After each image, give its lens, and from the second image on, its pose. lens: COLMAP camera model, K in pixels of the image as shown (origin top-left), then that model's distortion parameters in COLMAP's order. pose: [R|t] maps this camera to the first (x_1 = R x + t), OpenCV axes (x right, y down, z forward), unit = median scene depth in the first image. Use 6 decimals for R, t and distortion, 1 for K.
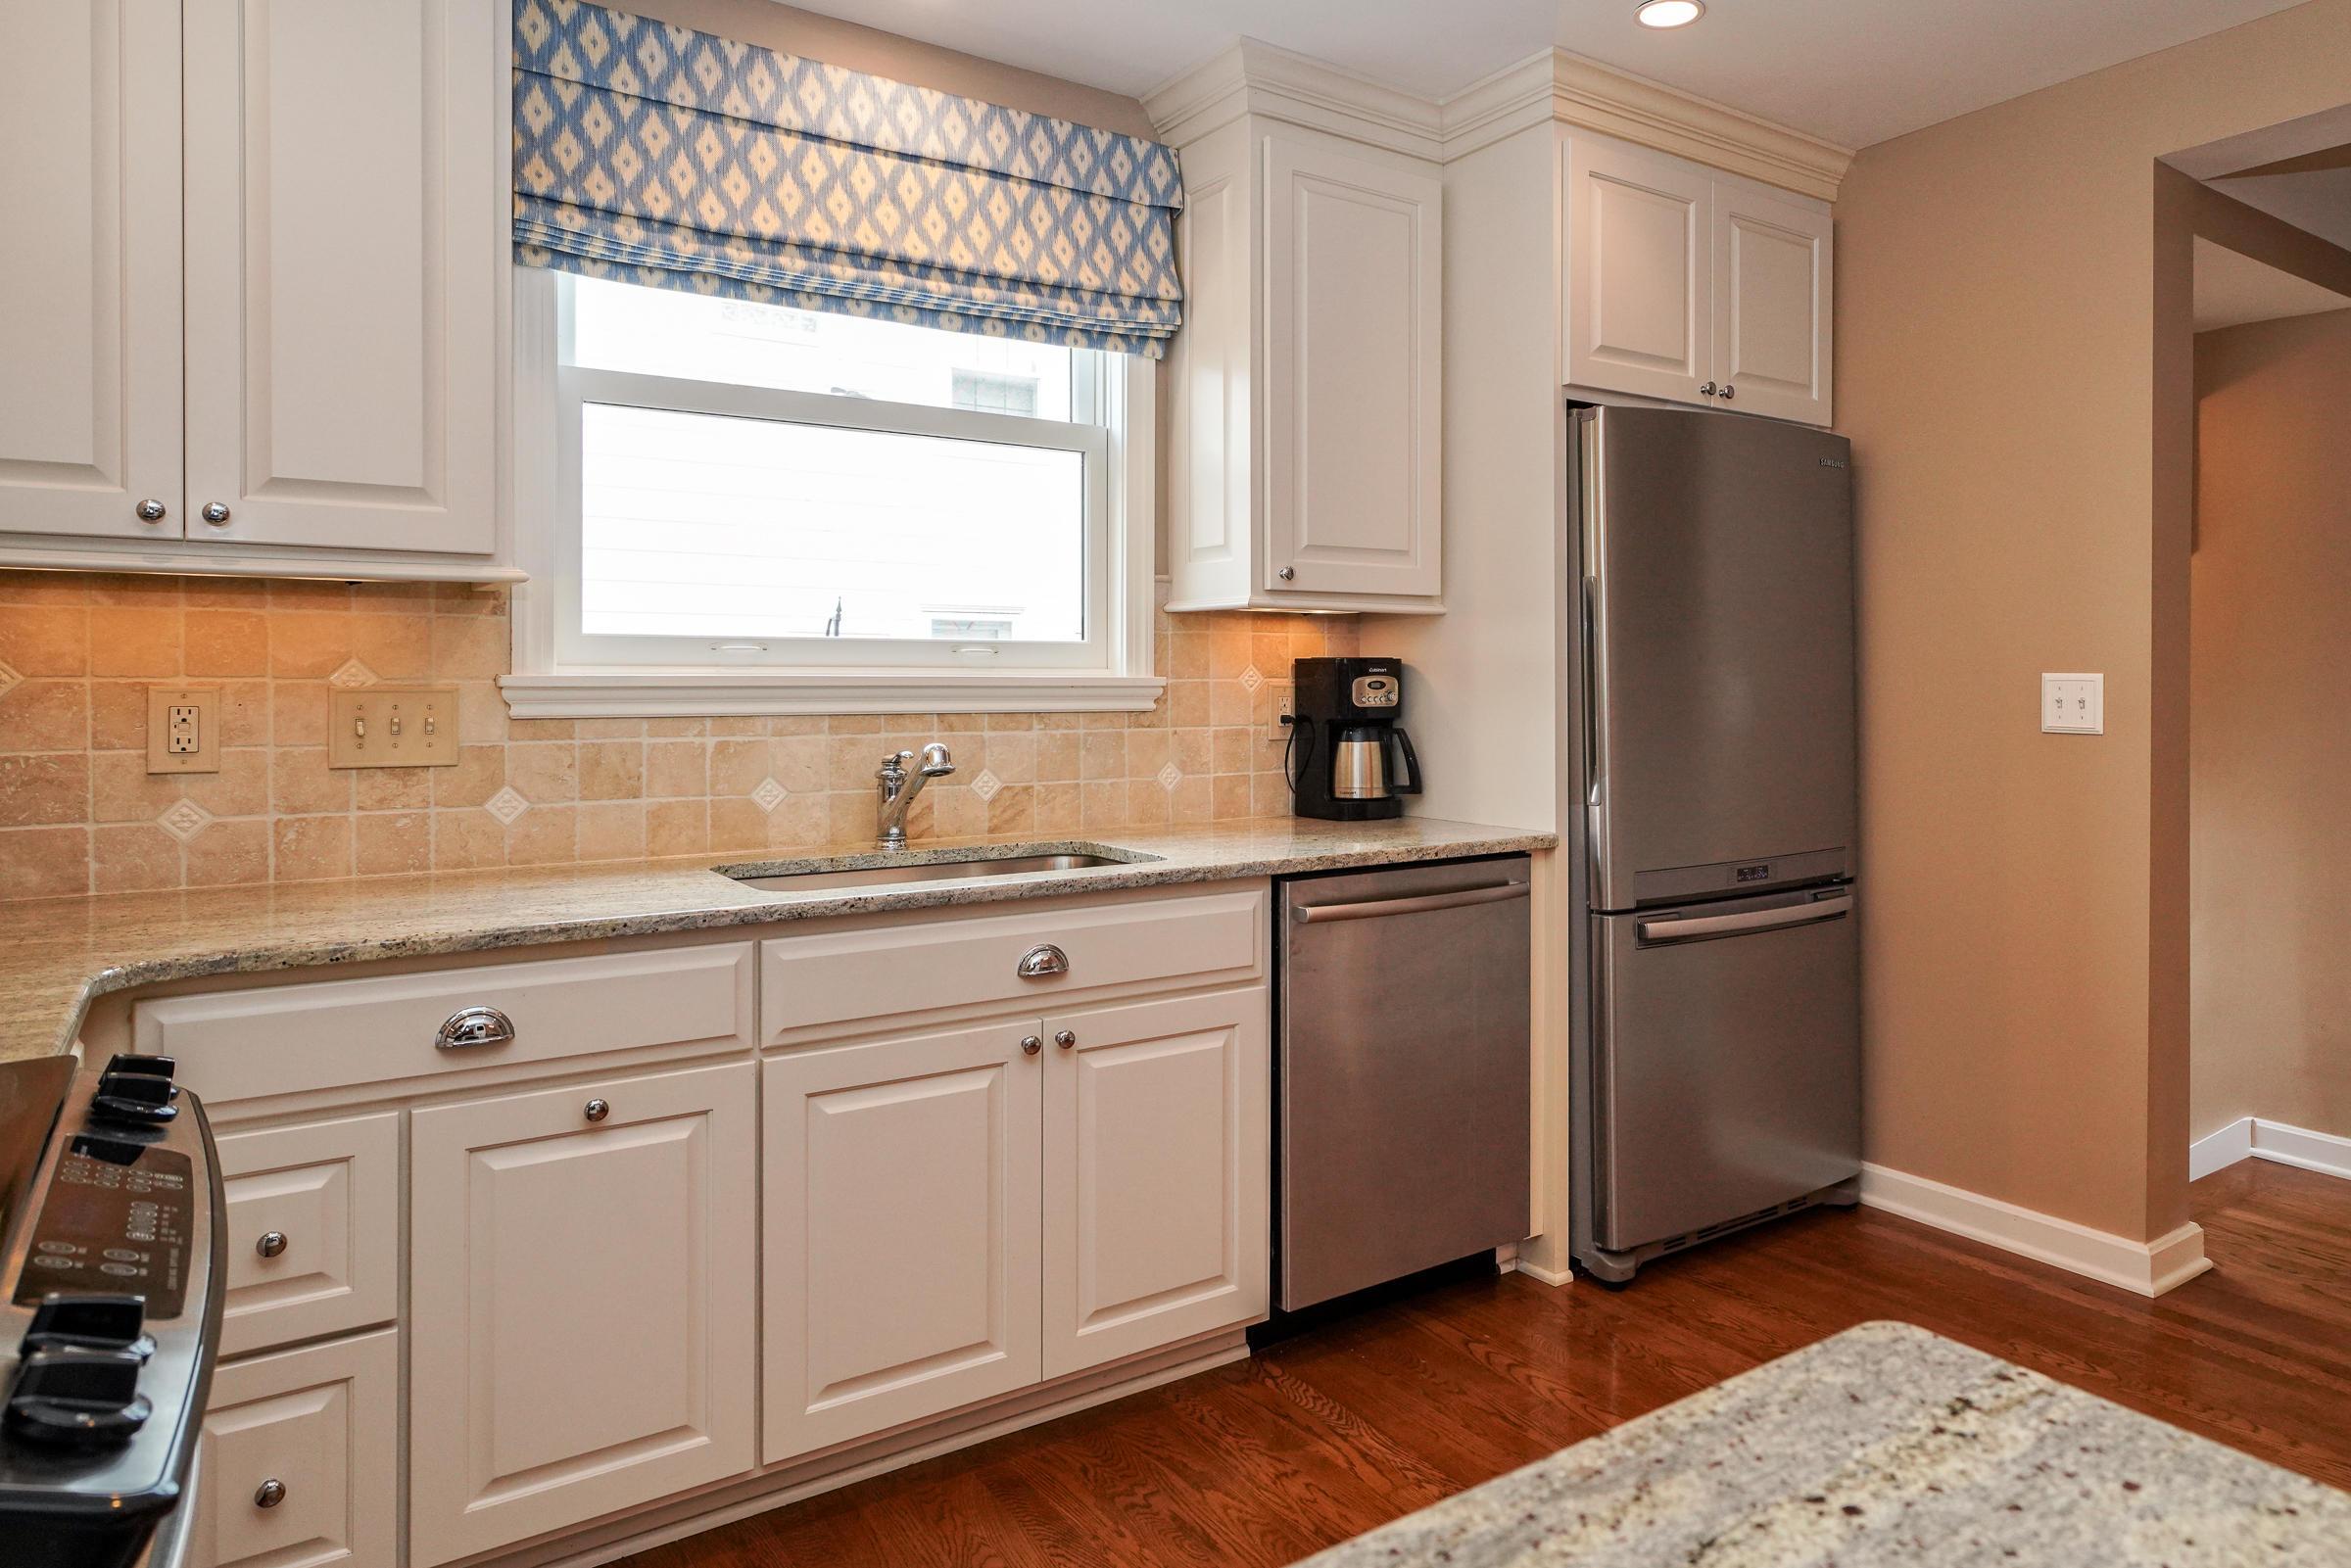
lens RADIAL K [[1493.4, 0, 1293.0], [0, 1493.4, 686.5], [0, 0, 1]] dist [0.000676, -0.000779]
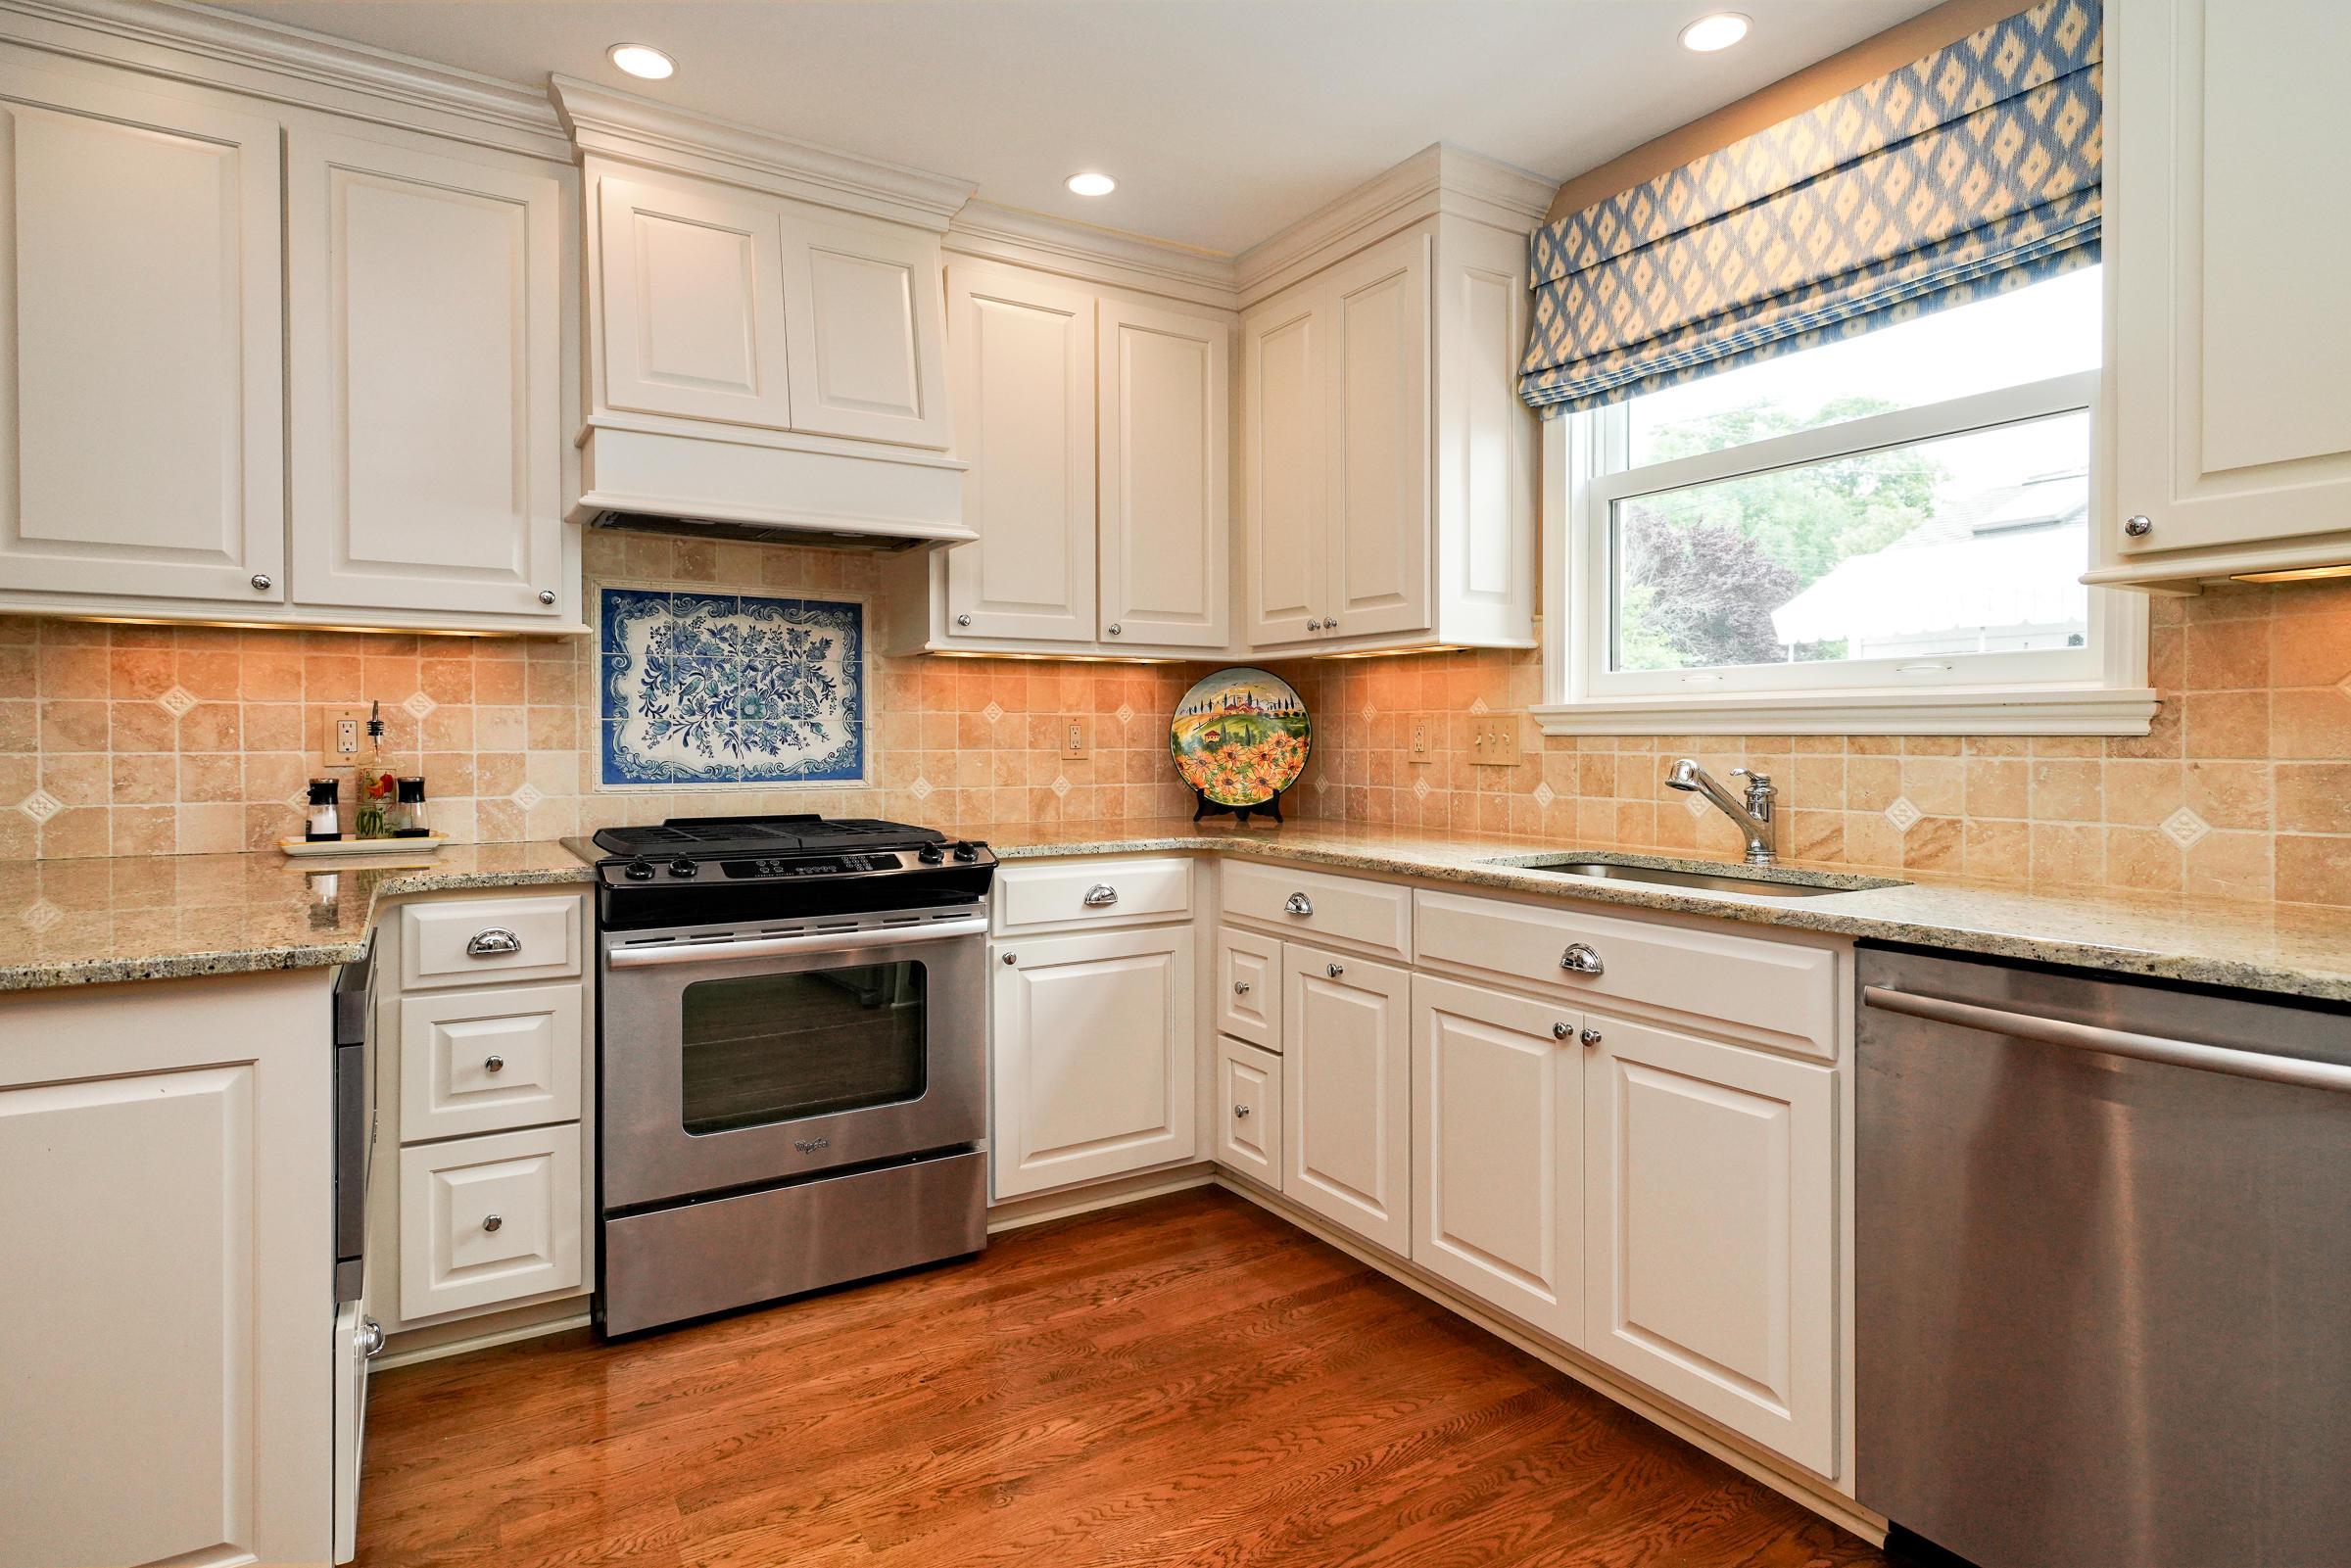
lens RADIAL K [[1251.4, 0, 1198.8], [0, 1251.4, 741.5], [0, 0, 1]] dist [-0.001293, 0.000353]
pose [[-0.069628, 0.003845, -0.997566, 0.624807], [-0.003203, 0.999987, 0.004078, 0.021036], [0.997568, 0.003479, -0.069614, 0.659718]]
